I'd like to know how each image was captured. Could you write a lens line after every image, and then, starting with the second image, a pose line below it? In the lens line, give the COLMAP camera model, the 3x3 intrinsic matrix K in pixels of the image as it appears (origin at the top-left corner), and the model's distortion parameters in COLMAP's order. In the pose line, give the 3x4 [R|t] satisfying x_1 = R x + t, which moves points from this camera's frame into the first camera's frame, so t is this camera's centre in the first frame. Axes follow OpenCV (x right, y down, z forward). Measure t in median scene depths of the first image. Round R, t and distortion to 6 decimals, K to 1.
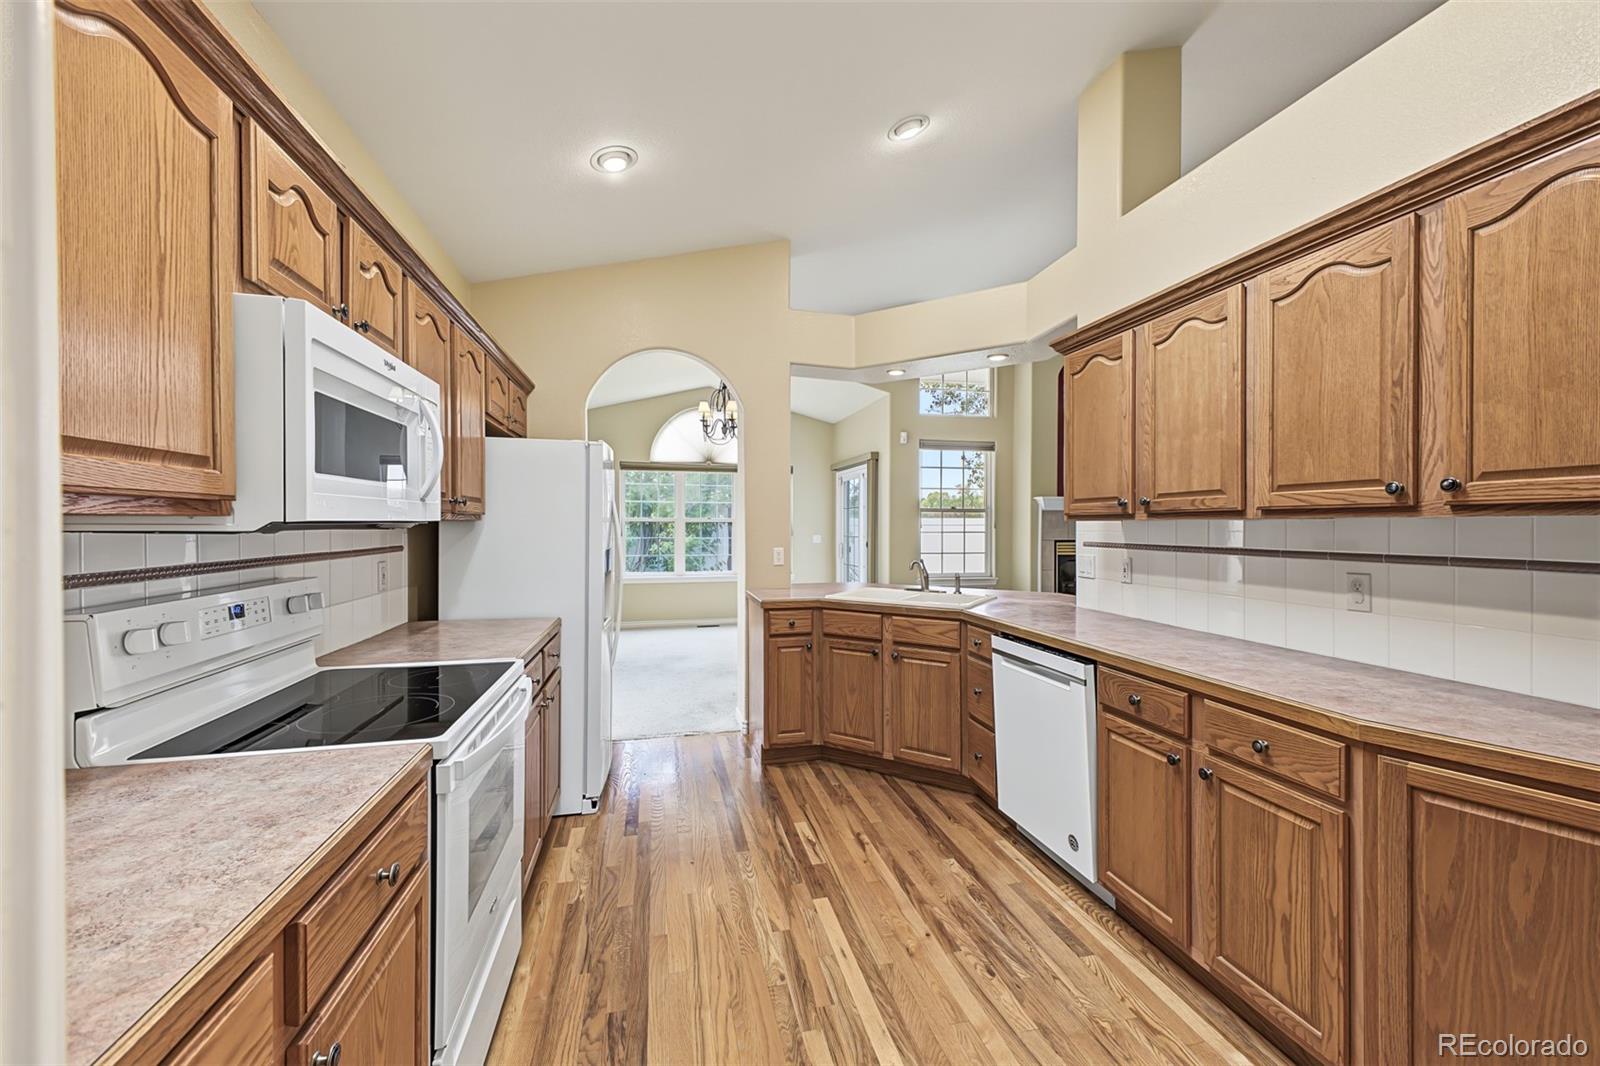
lens RADIAL K [[638.9, 0, 808.5], [0, 638.9, 529.0], [0, 0, 1]] dist [0.016403, -0.001771]
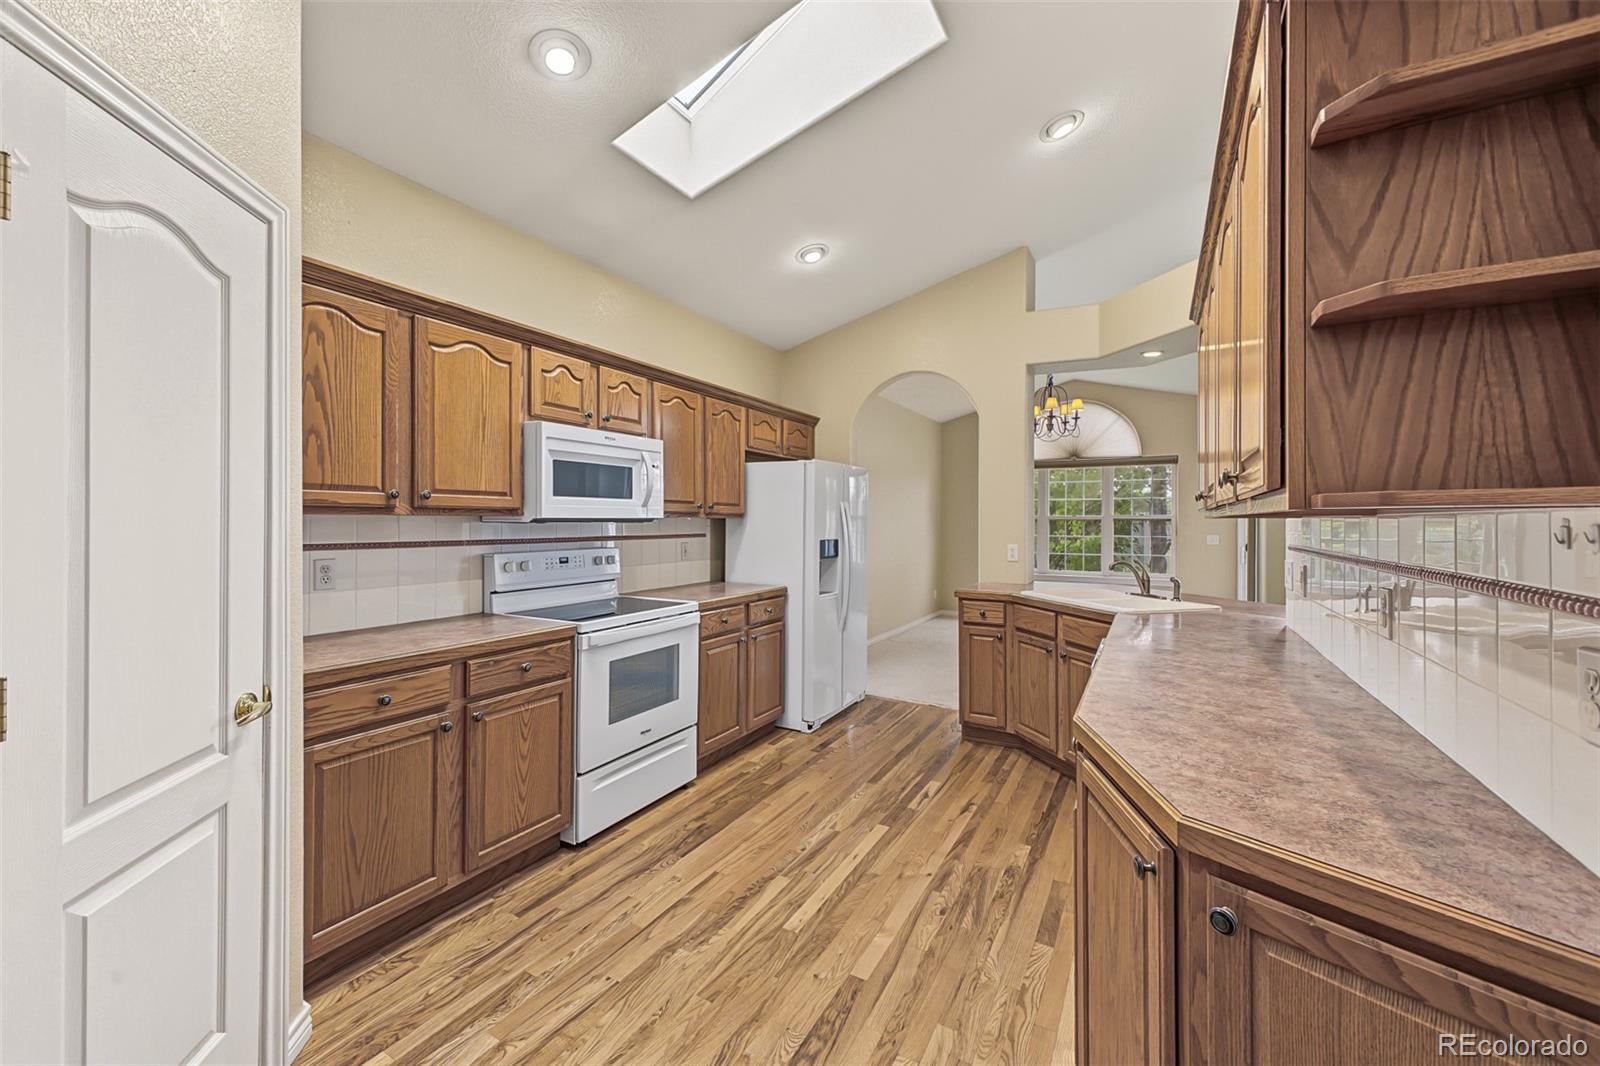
lens RADIAL K [[638.9, 0, 791.8], [0, 638.9, 524.5], [0, 0, 1]] dist [0.016403, -0.001771]
pose [[0.730074, 0.008357, -0.683317, 0.609268], [-0.010834, 0.999941, 0.000655, -0.000447], [0.683283, 0.006925, 0.730121, -0.017945]]
